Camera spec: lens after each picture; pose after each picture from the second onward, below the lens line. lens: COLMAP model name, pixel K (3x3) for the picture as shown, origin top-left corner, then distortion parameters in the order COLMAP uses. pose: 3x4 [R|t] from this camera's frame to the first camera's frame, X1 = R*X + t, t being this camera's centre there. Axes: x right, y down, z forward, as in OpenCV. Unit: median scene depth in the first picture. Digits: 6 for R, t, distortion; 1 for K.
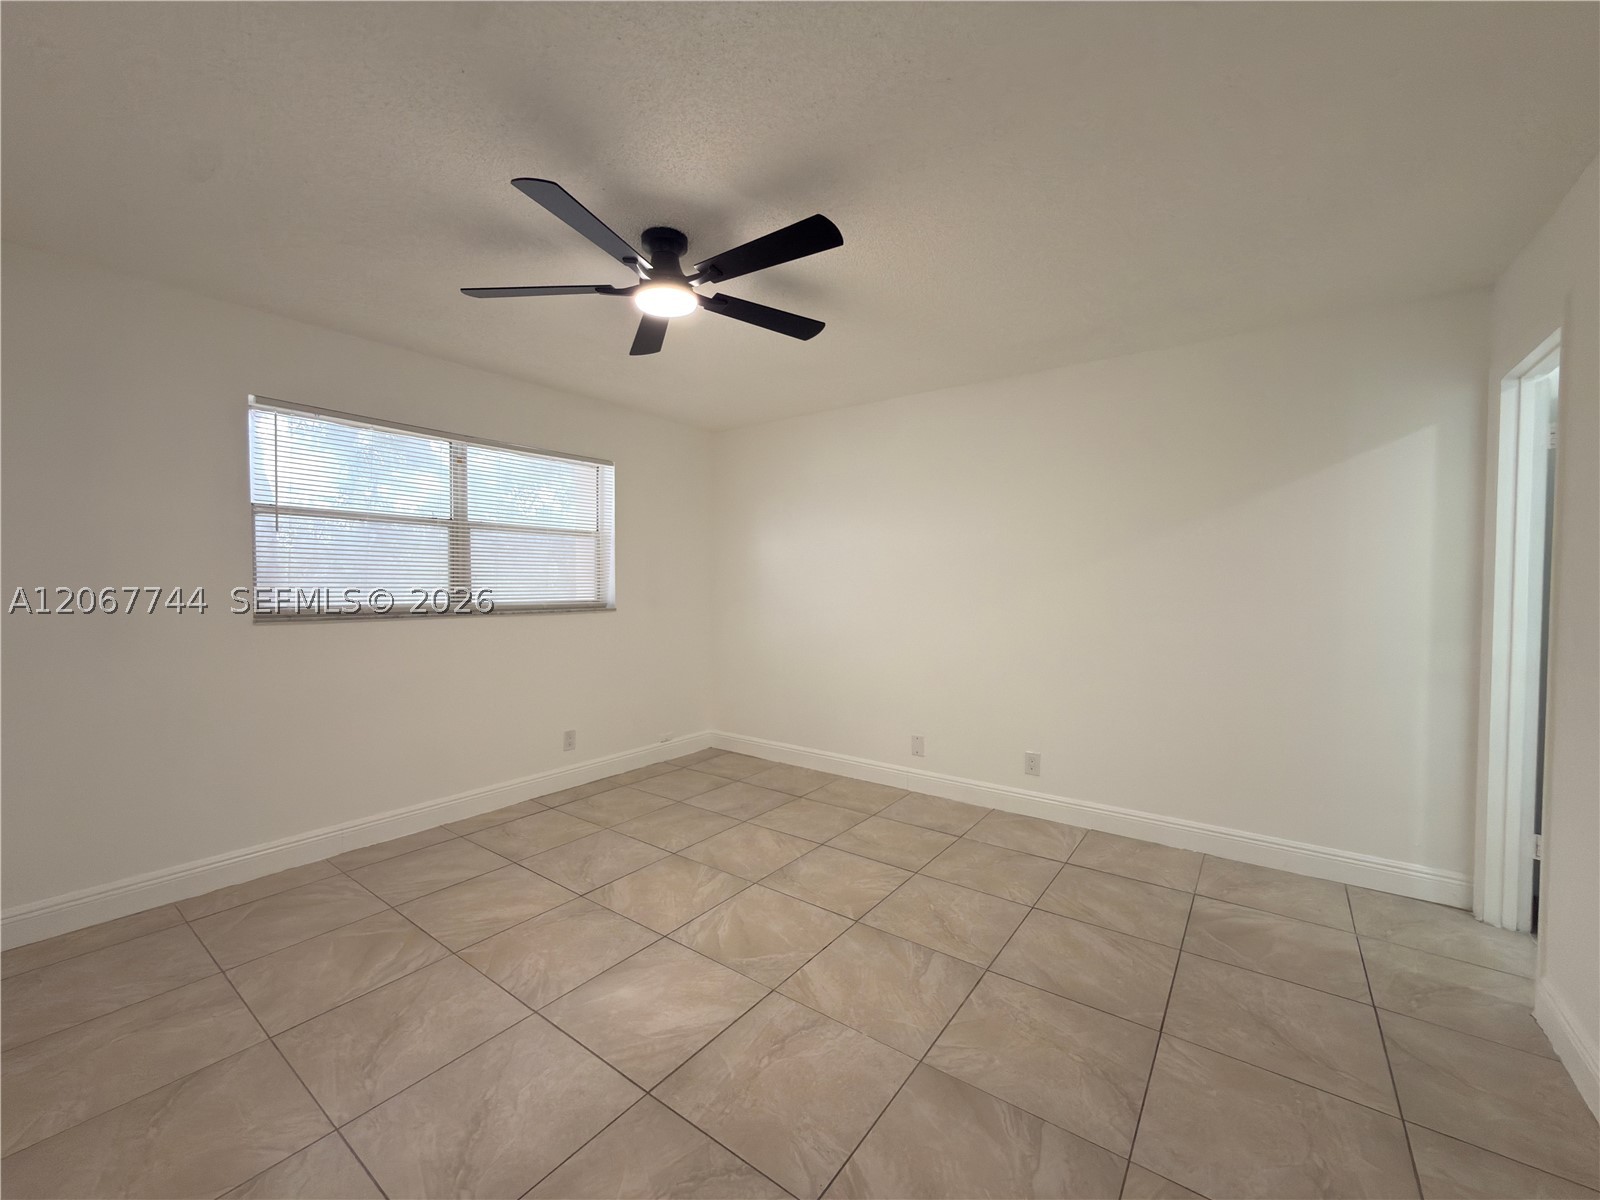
lens RADIAL K [[637.9, 0, 800.0], [0, 637.9, 600.0], [0, 0, 1]] dist [-0.001404, -0.000172]
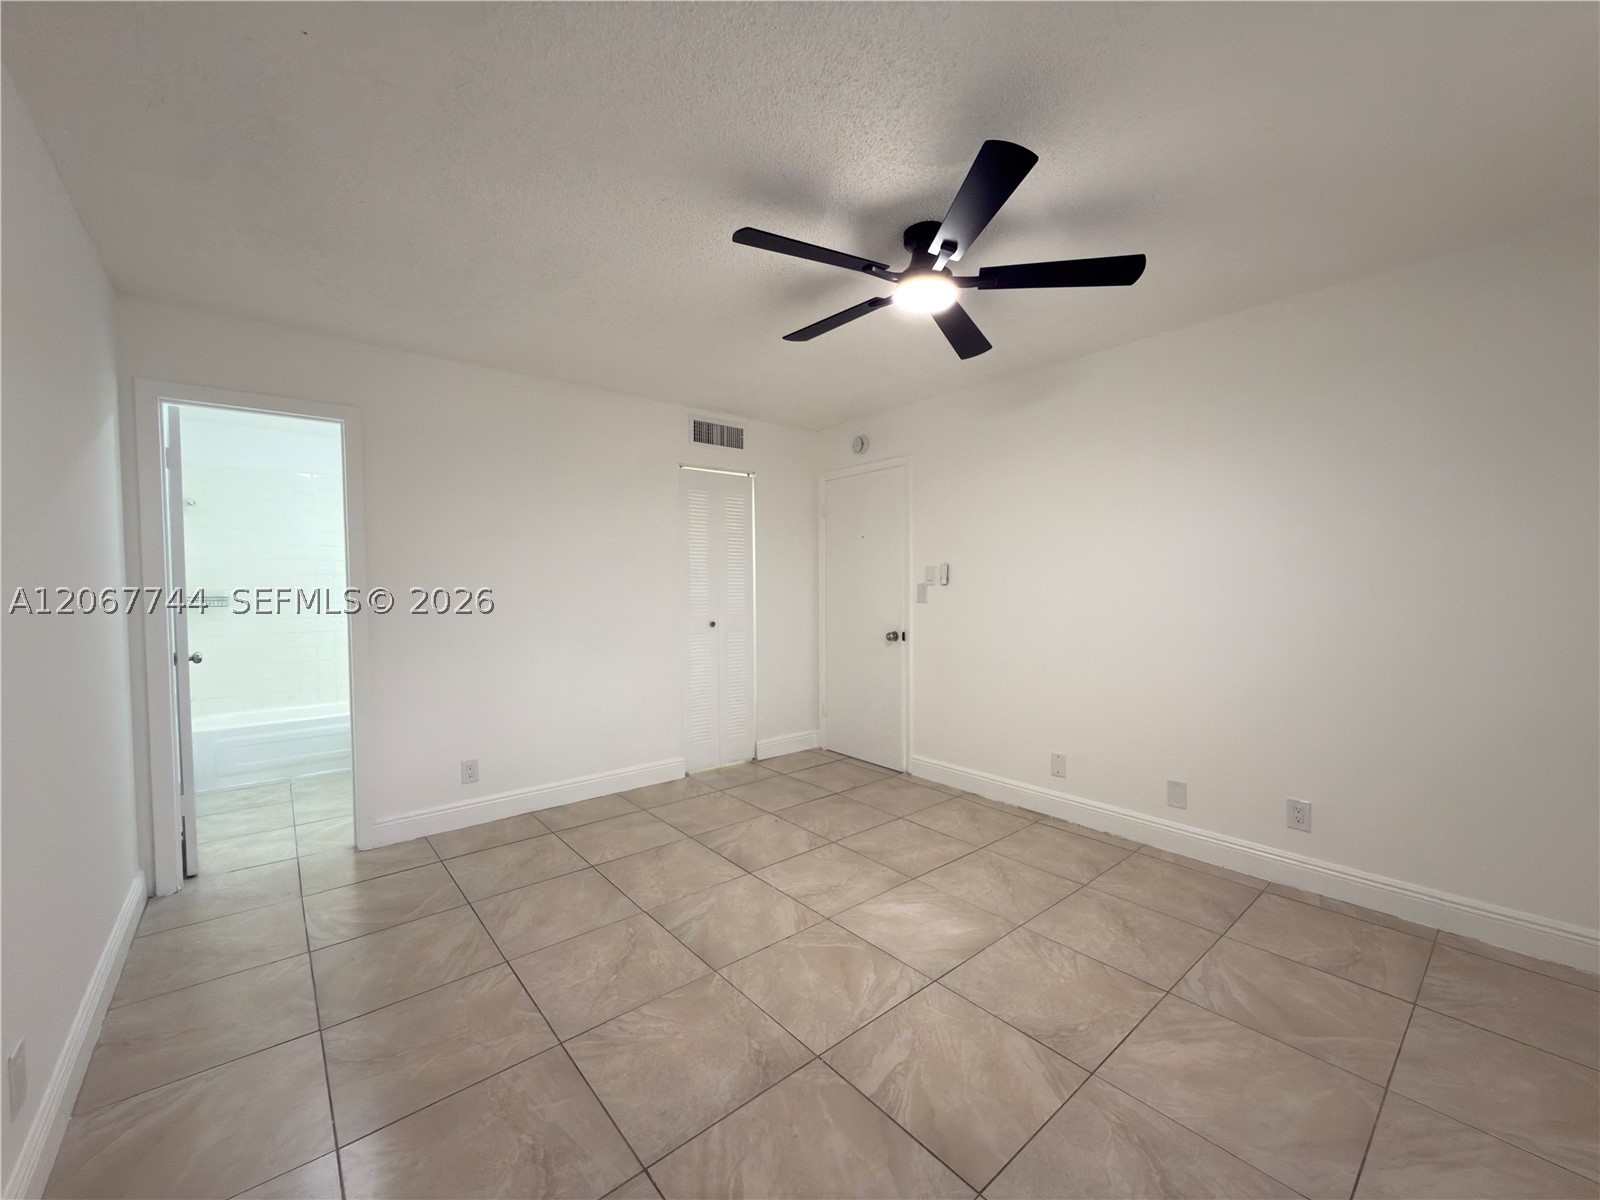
lens RADIAL K [[637.9, 0, 800.0], [0, 637.9, 600.0], [0, 0, 1]] dist [-0.001404, -0.000172]
pose [[-0.973591, -0.005818, 0.228224, -0.235745], [0.006682, 0.998521, 0.053962, -0.049760], [-0.228200, 0.054062, -0.972112, 1.933209]]
